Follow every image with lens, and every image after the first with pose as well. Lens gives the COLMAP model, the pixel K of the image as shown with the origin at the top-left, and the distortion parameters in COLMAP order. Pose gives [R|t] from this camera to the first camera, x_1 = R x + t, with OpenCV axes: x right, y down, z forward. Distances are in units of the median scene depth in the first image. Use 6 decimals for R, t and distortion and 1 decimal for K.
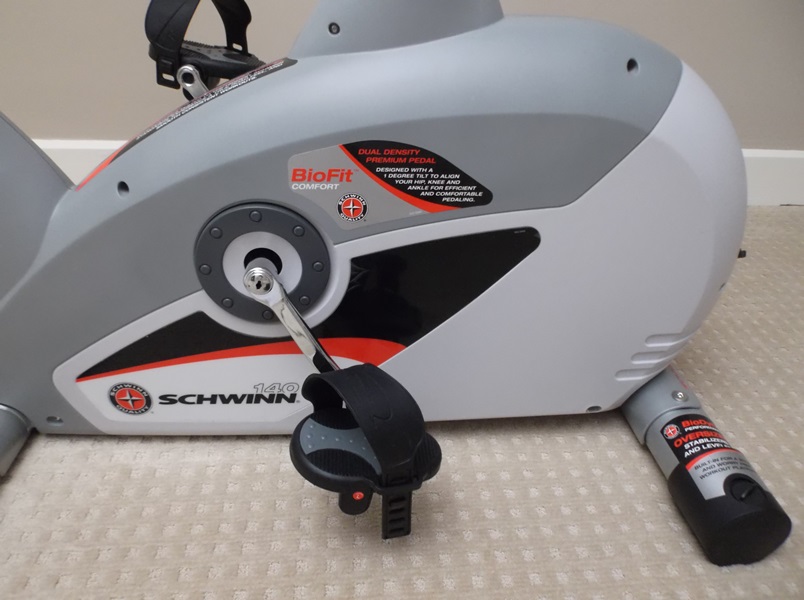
lens RADIAL K [[583.3, 0, 402.0], [0, 583.3, 300.0], [0, 0, 1]] dist [0.008315, 0.000250]
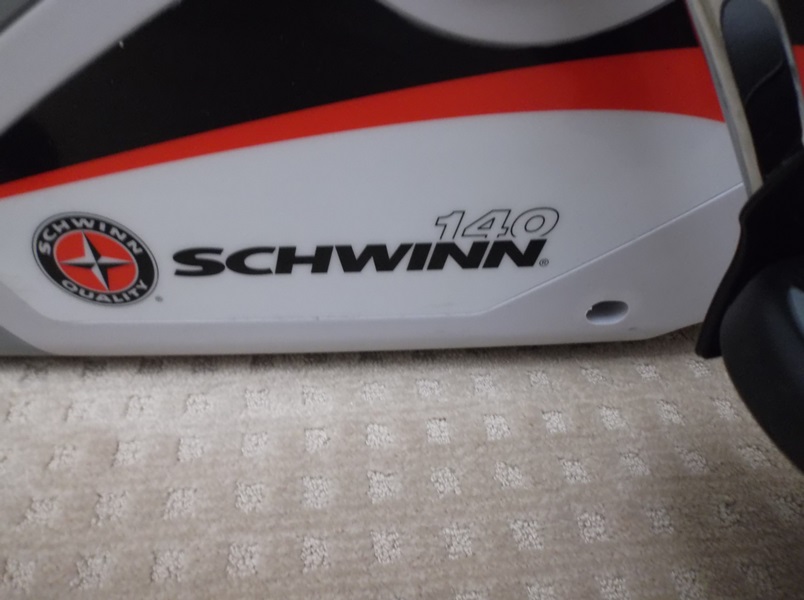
lens RADIAL K [[583.3, 0, 402.0], [0, 583.3, 300.0], [0, 0, 1]] dist [0.008315, 0.000250]
pose [[0.999832, -0.018245, -0.001564, -0.277025], [0.018269, 0.988062, 0.152967, 0.142454], [-0.001246, -0.152970, 0.988230, 0.643873]]
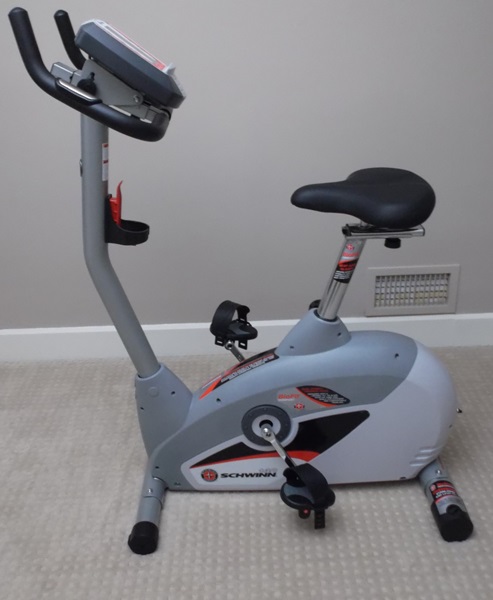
lens RADIAL K [[590.5, 0, 246.5], [0, 590.5, 300.0], [0, 0, 1]] dist [-0.006301, -0.004671]
pose [[0.994004, -0.036664, -0.103018, -0.022760], [0.026701, 0.994977, -0.096476, -0.332300], [0.106038, 0.093147, 0.989990, -1.565195]]
